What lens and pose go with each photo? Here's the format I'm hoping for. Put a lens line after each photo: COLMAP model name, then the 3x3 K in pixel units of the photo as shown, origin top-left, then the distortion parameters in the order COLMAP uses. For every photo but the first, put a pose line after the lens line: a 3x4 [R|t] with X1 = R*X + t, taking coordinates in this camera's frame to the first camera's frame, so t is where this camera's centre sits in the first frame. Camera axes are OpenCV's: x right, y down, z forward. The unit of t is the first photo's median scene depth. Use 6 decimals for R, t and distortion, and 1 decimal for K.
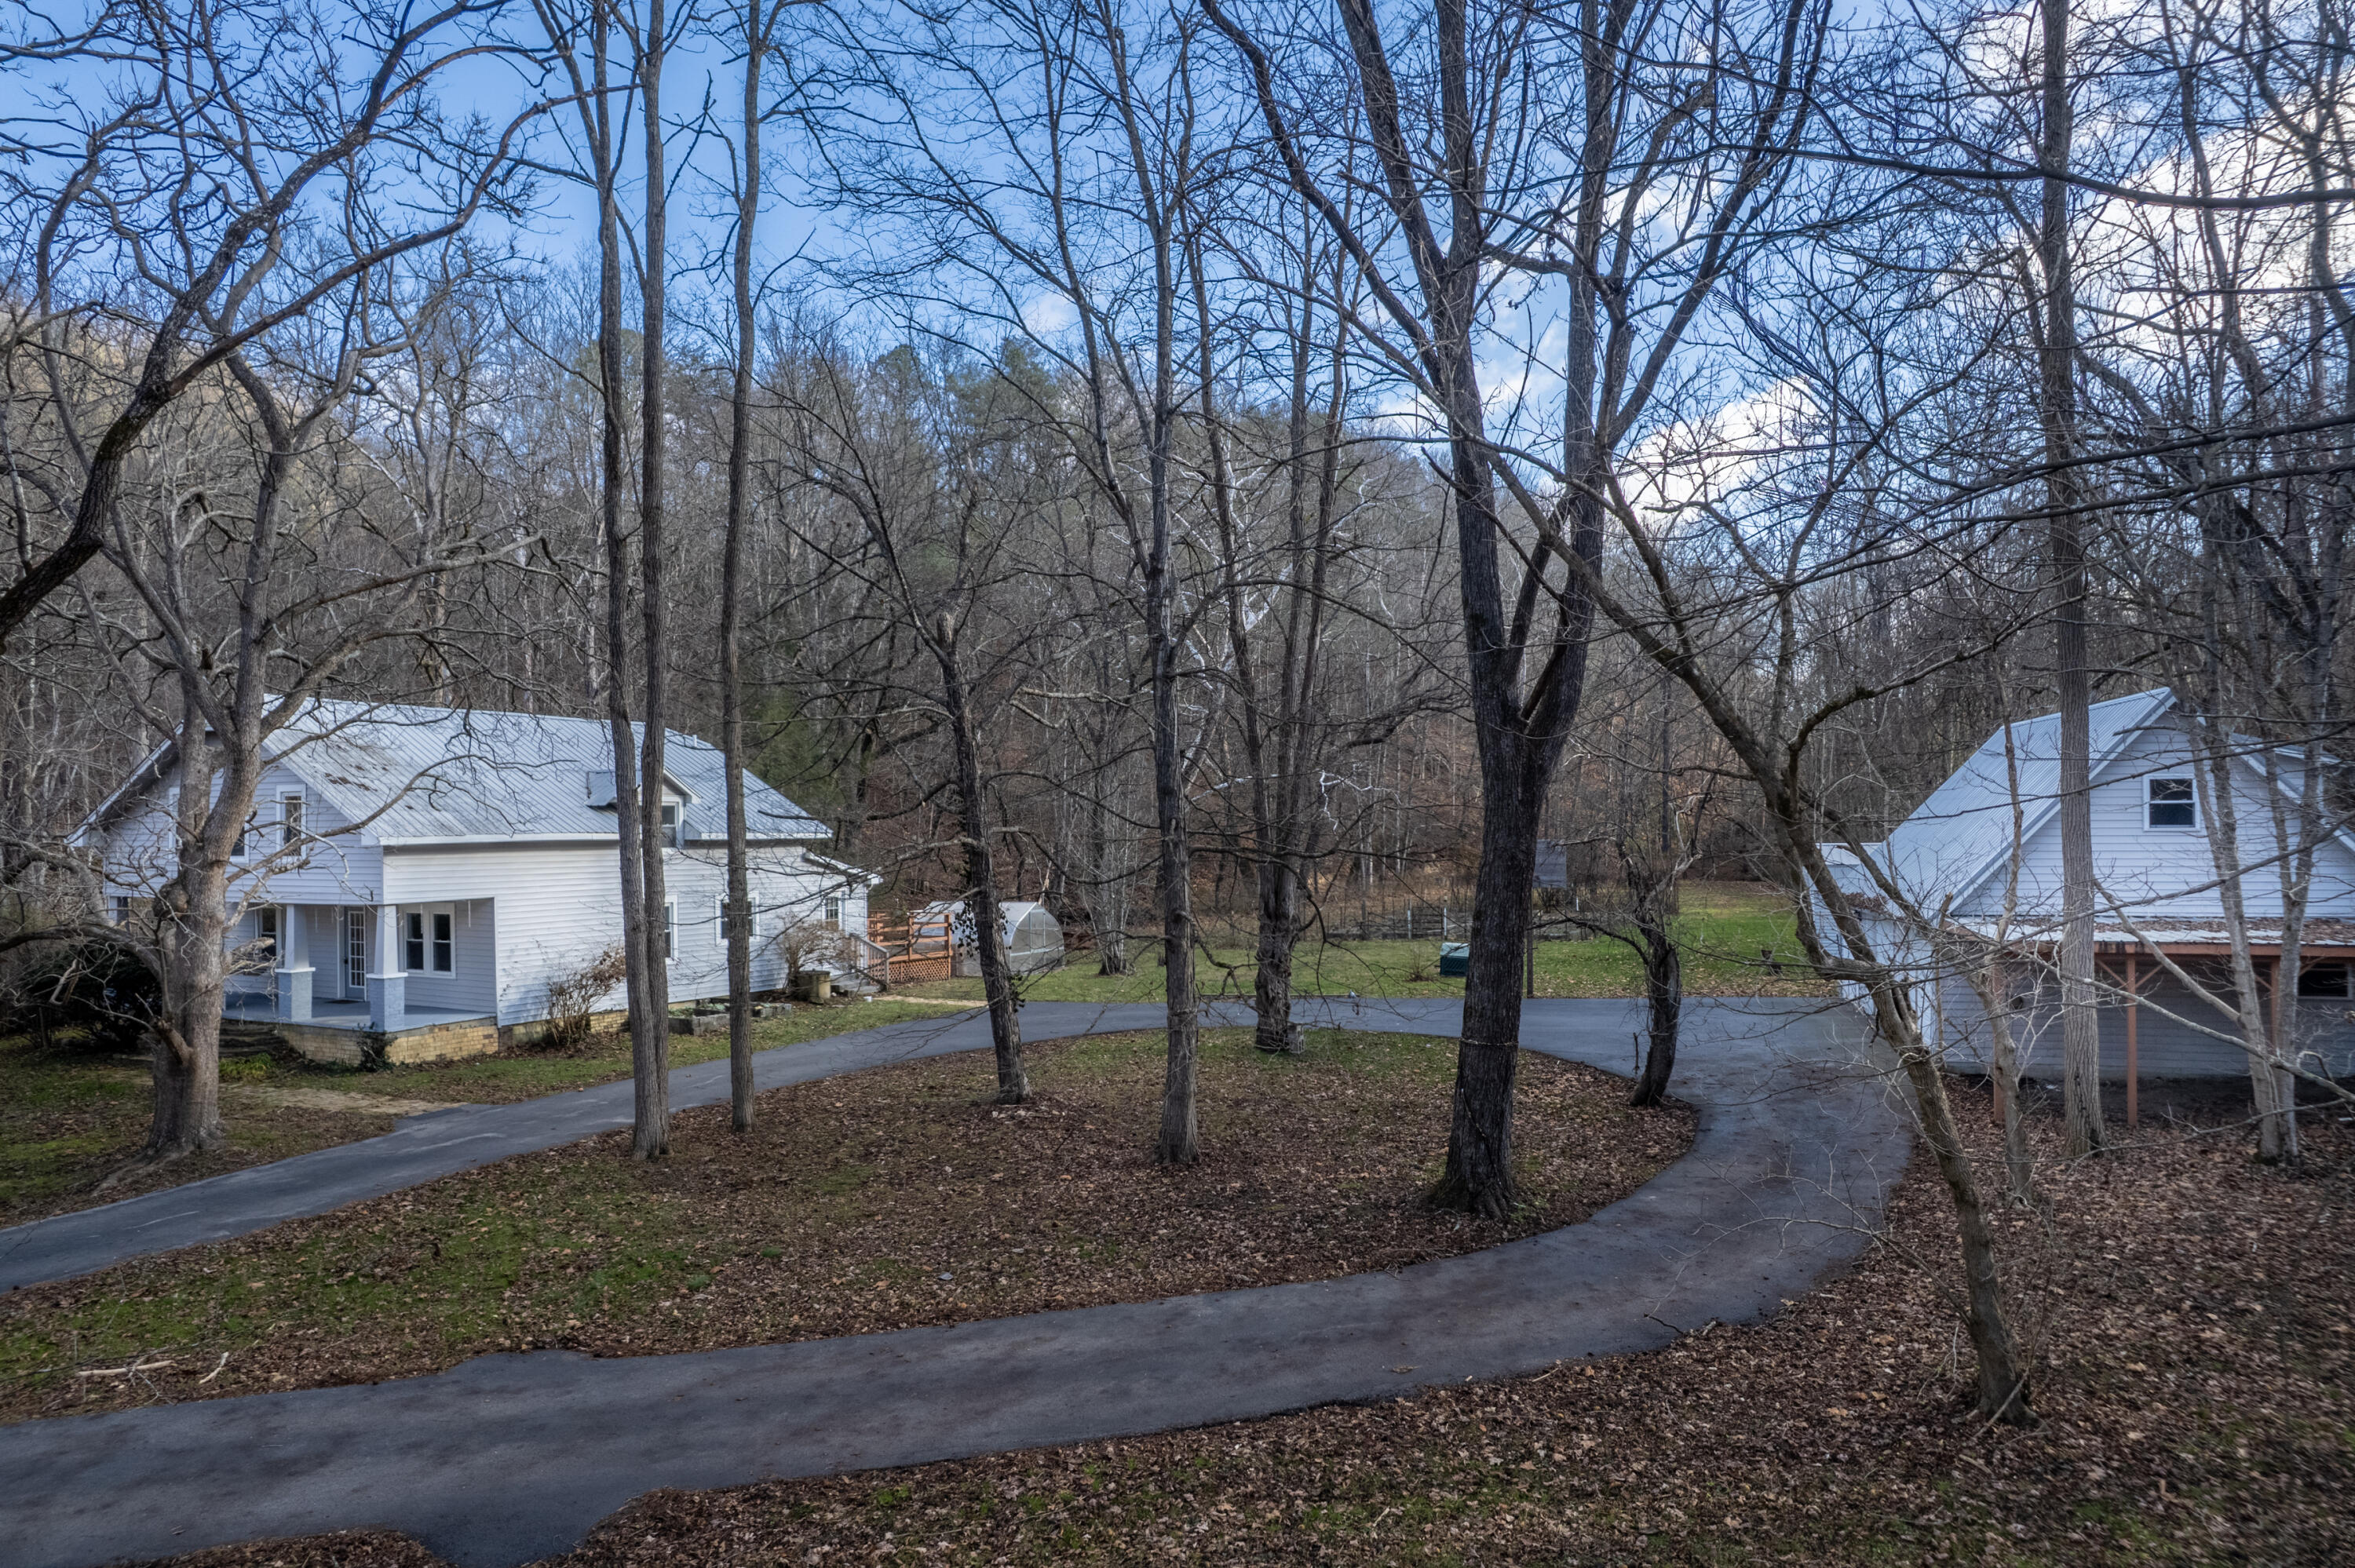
lens RADIAL K [[1511.9, 0, 1188.2], [0, 1511.9, 802.2], [0, 0, 1]] dist [-0.074540, 0.070059]
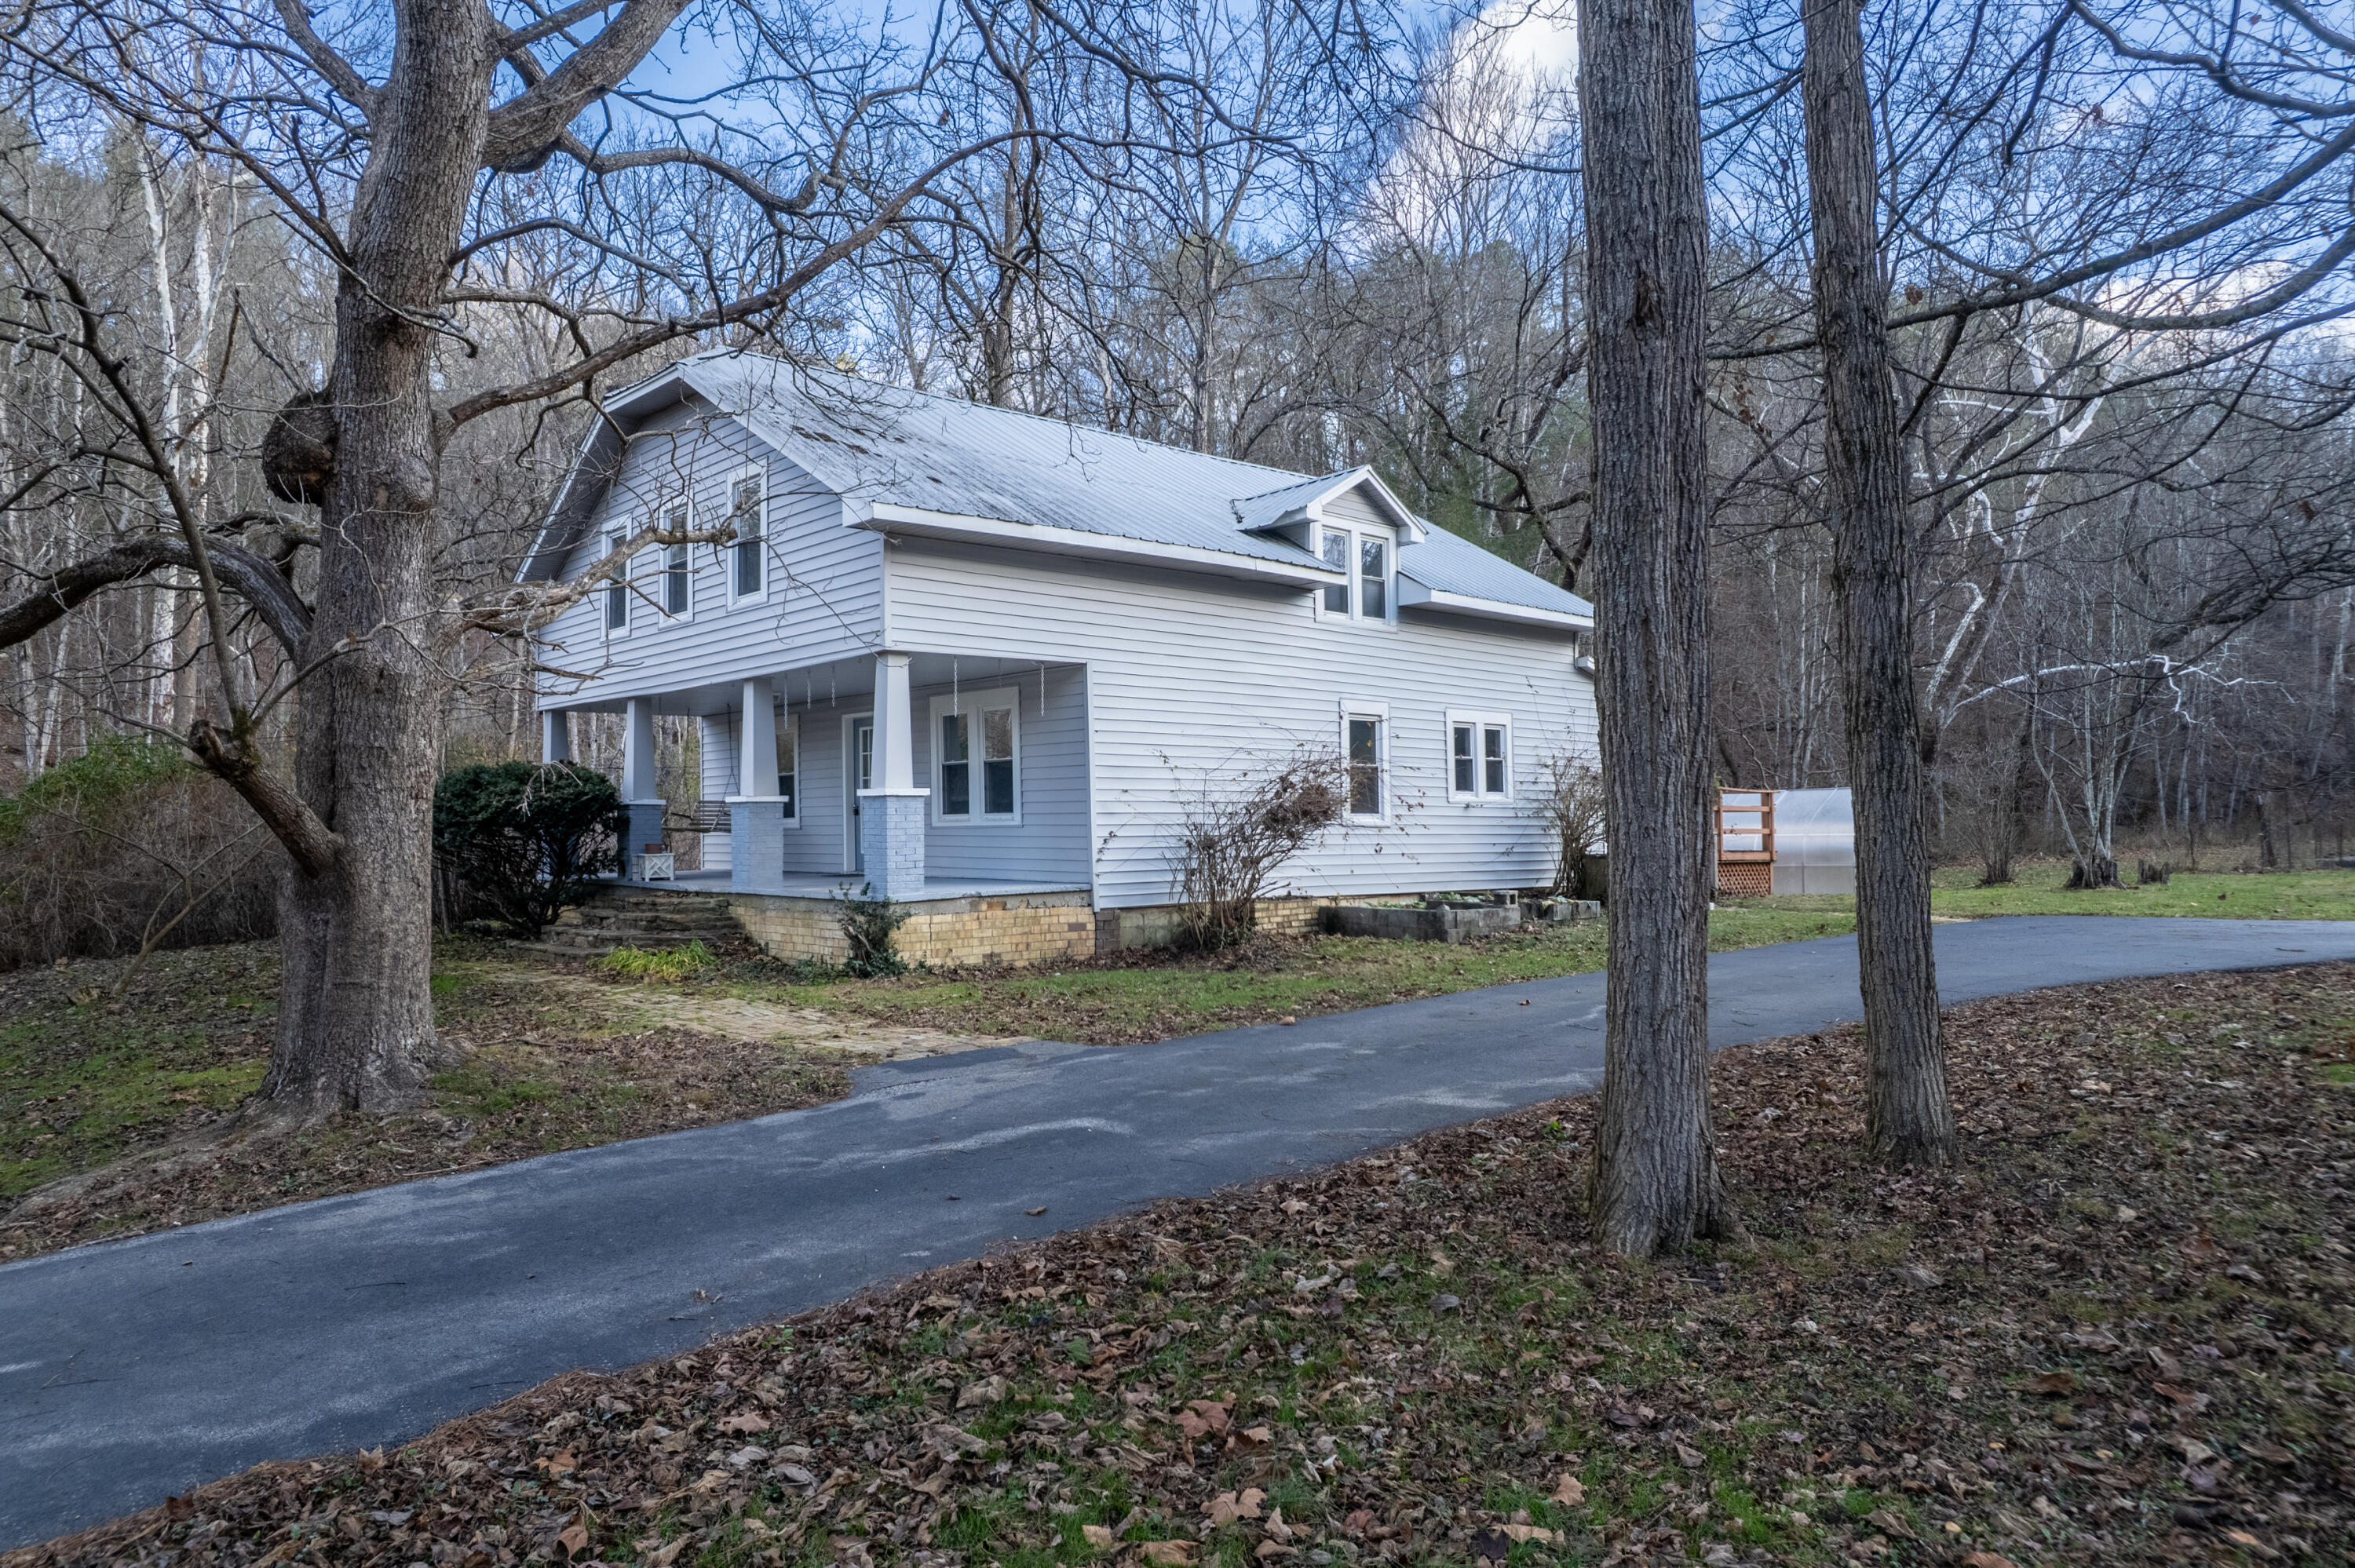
lens RADIAL K [[1511.9, 0, 1188.2], [0, 1511.9, 802.2], [0, 0, 1]] dist [-0.074540, 0.070059]
pose [[0.935559, -0.007169, -0.353098, -0.256702], [0.008034, 0.999967, 0.000984, 0.118194], [0.353079, -0.003758, 0.935586, 0.541779]]
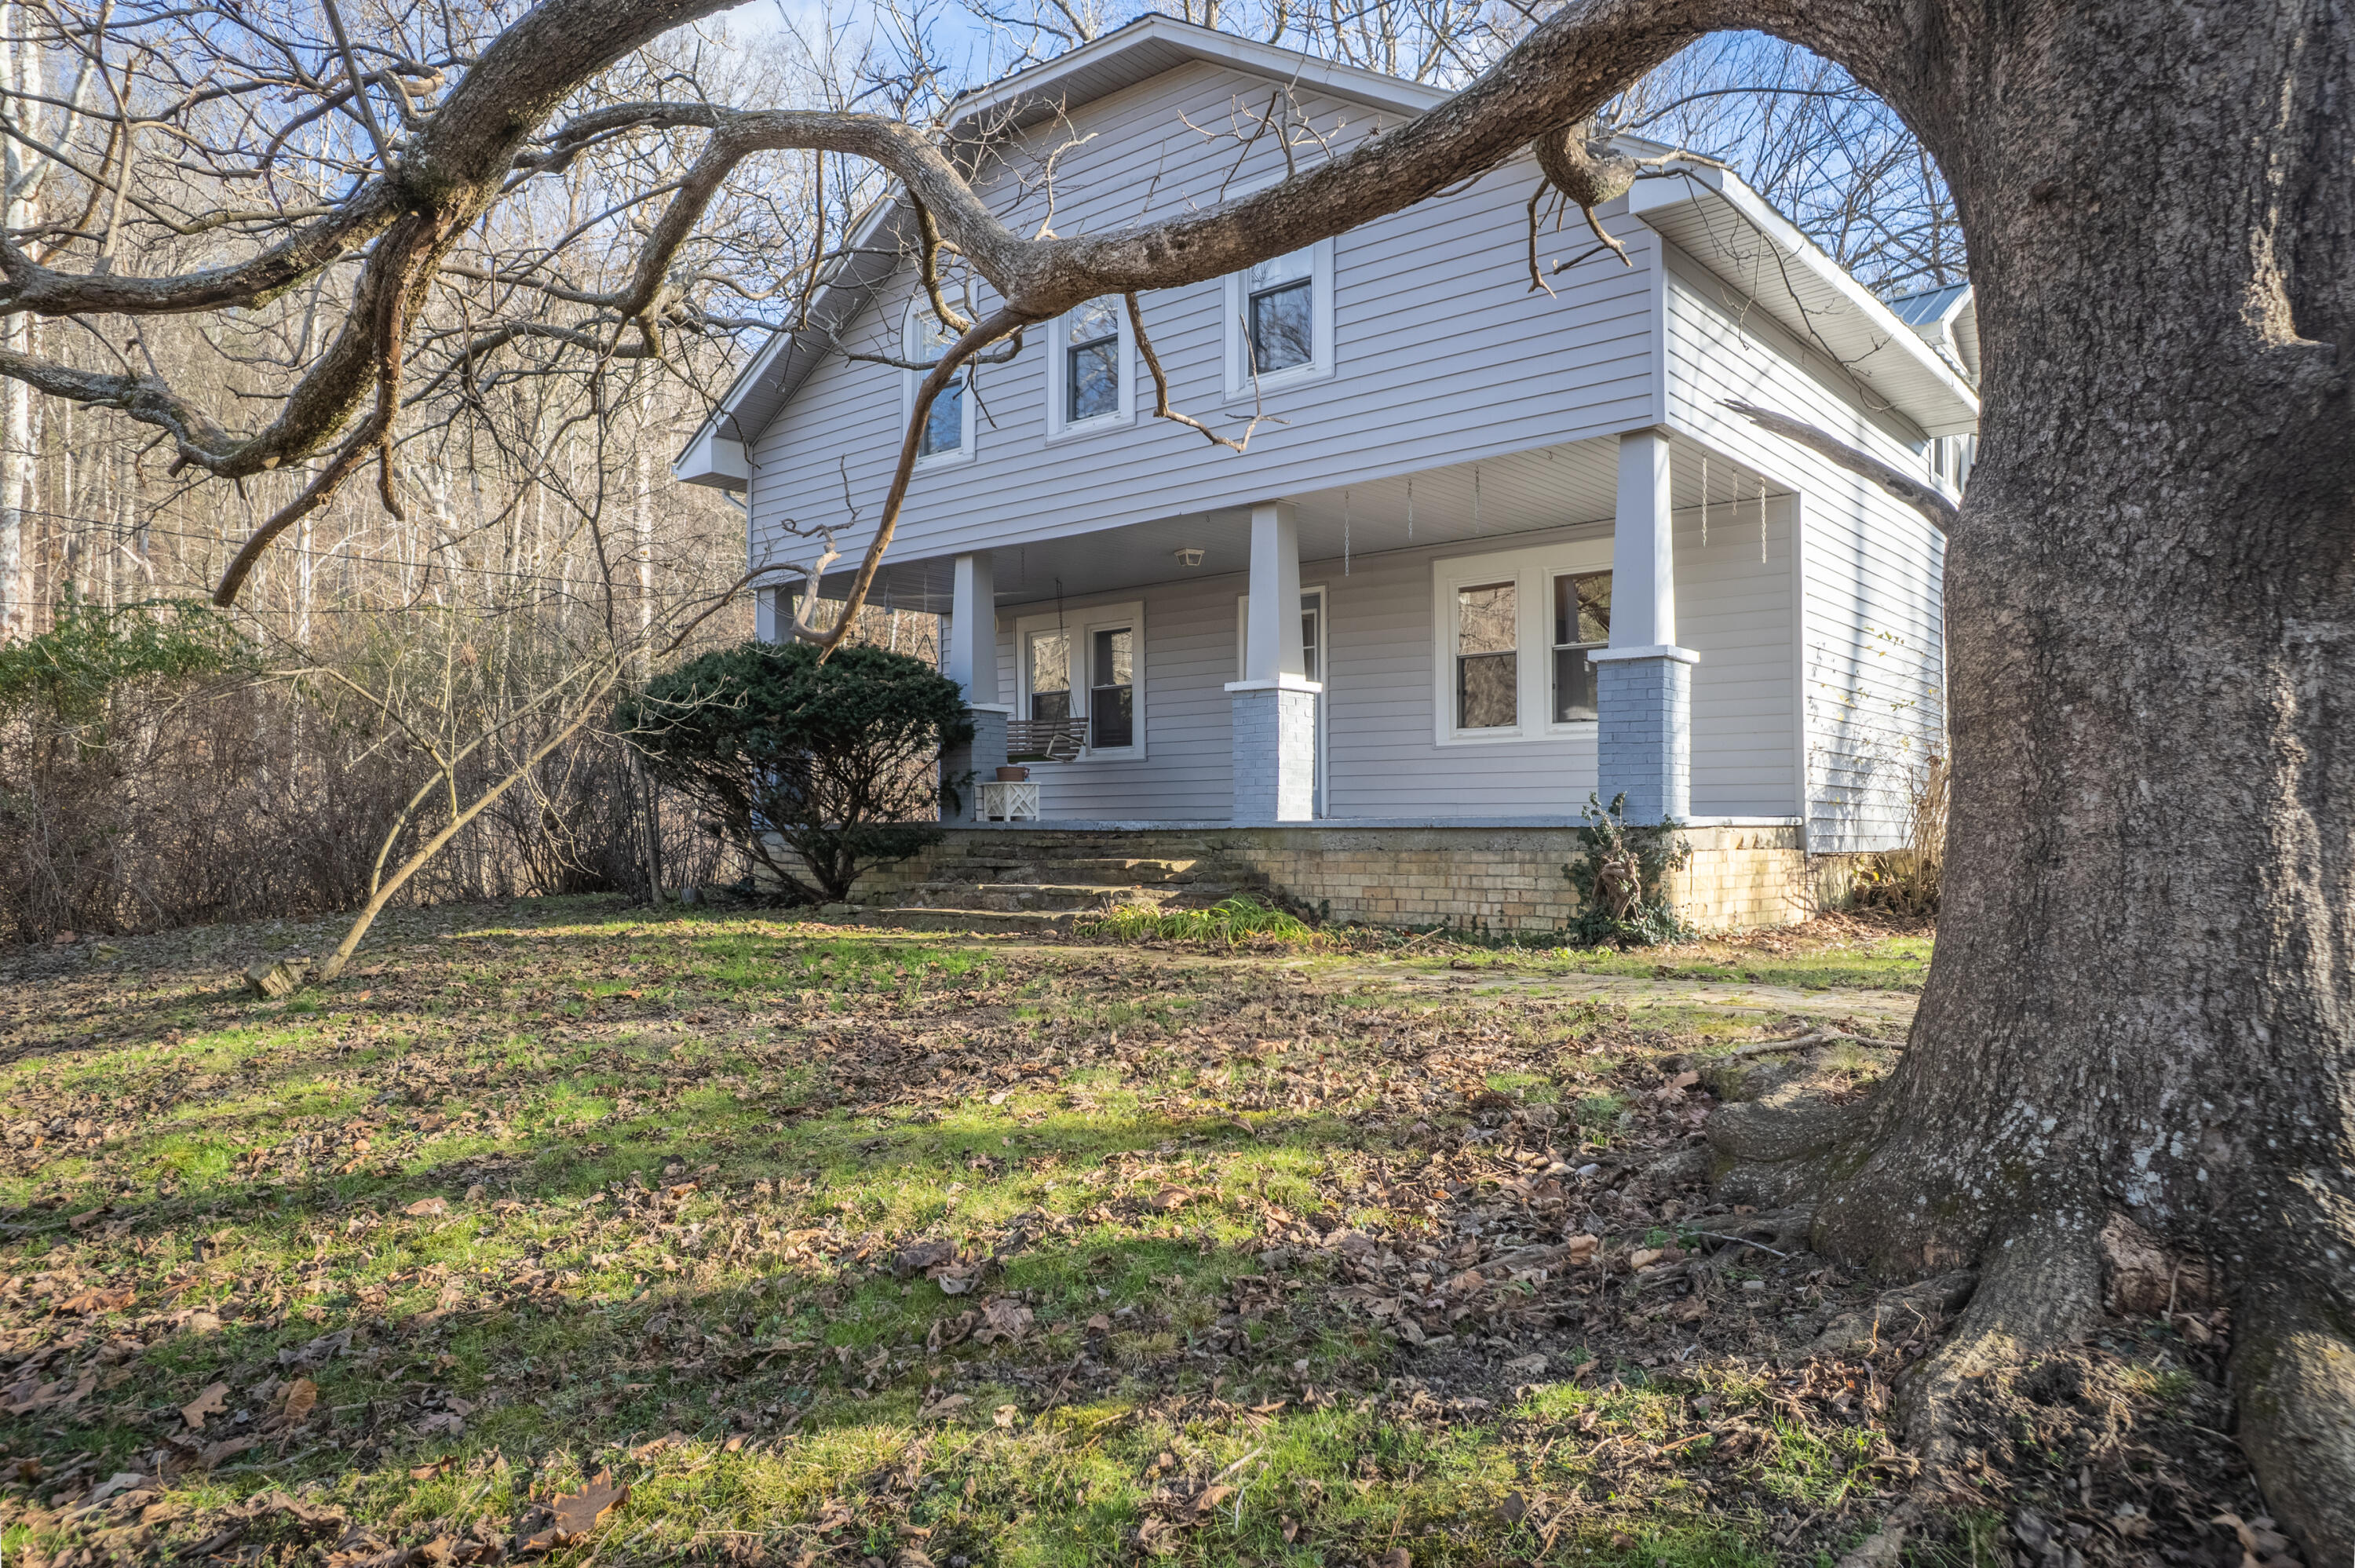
lens RADIAL K [[1529.0, 0, 1192.8], [0, 1529.0, 868.1], [0, 0, 1]] dist [-0.054048, 0.038058]
pose [[0.972837, 0.011884, -0.231186, -0.547935], [-0.004176, 0.999420, 0.033803, 0.149223], [0.231453, -0.031920, 0.972322, 0.642910]]
